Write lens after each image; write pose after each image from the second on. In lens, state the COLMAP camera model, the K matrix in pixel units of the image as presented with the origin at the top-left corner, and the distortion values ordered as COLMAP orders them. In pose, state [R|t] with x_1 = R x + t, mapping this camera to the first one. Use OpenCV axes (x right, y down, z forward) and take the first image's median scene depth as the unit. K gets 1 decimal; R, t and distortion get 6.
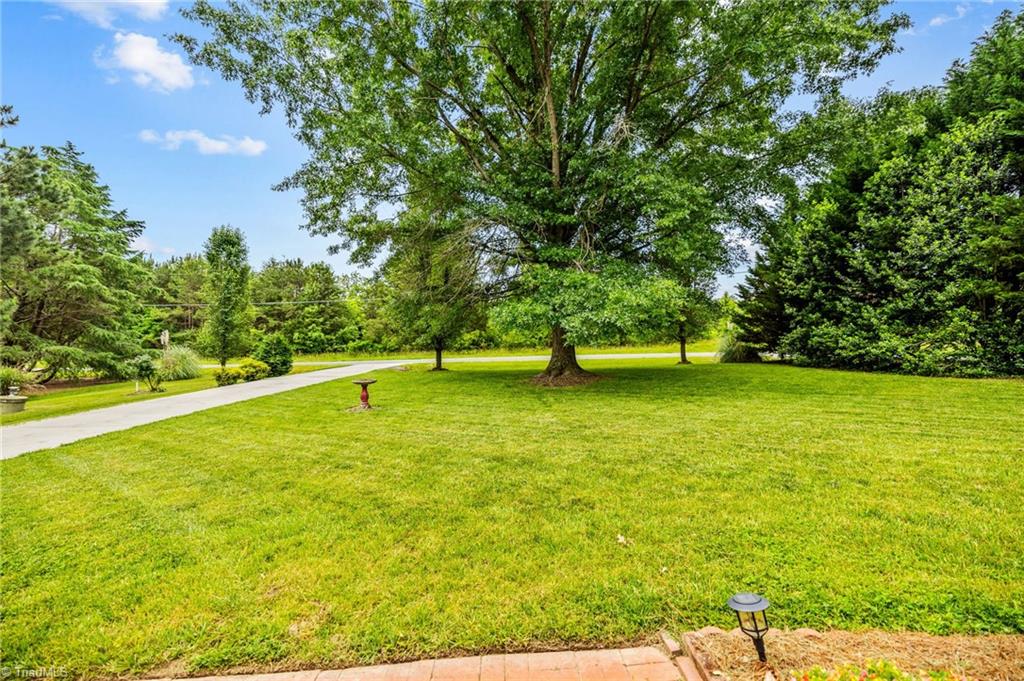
lens RADIAL K [[427.3, 0, 514.1], [0, 427.3, 339.3], [0, 0, 1]] dist [-0.002937, -0.000108]
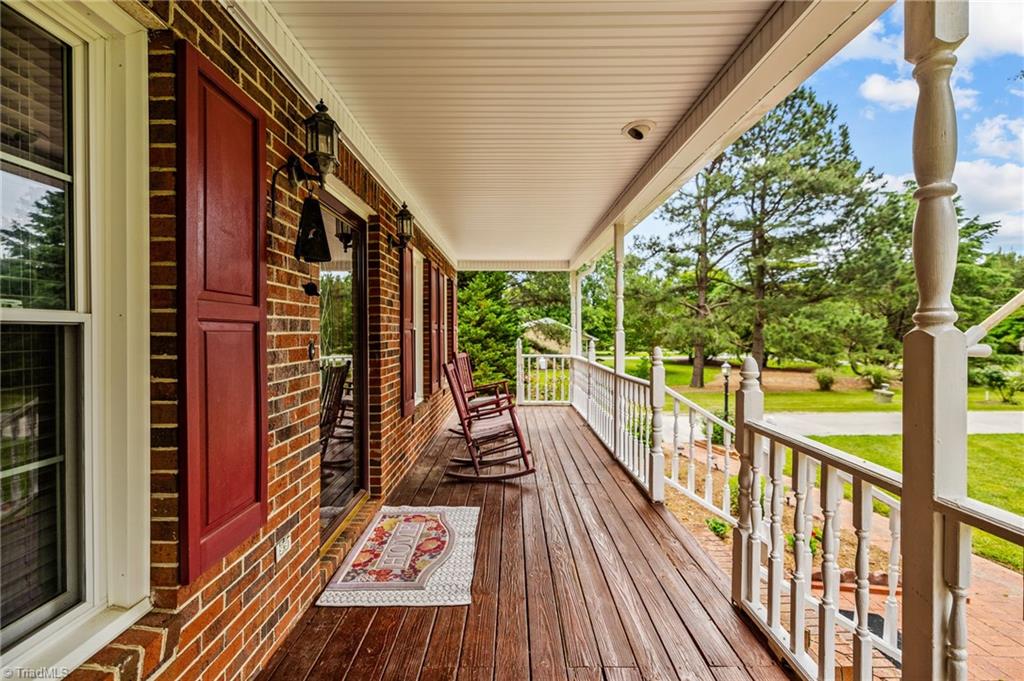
lens RADIAL K [[427.3, 0, 513.4], [0, 427.3, 337.1], [0, 0, 1]] dist [-0.002937, -0.000108]
pose [[-0.003307, 0.004002, -0.999987, 0.116619], [0.000110, 0.999992, 0.004002, -0.026736], [0.999995, -0.000097, -0.003307, -0.112212]]
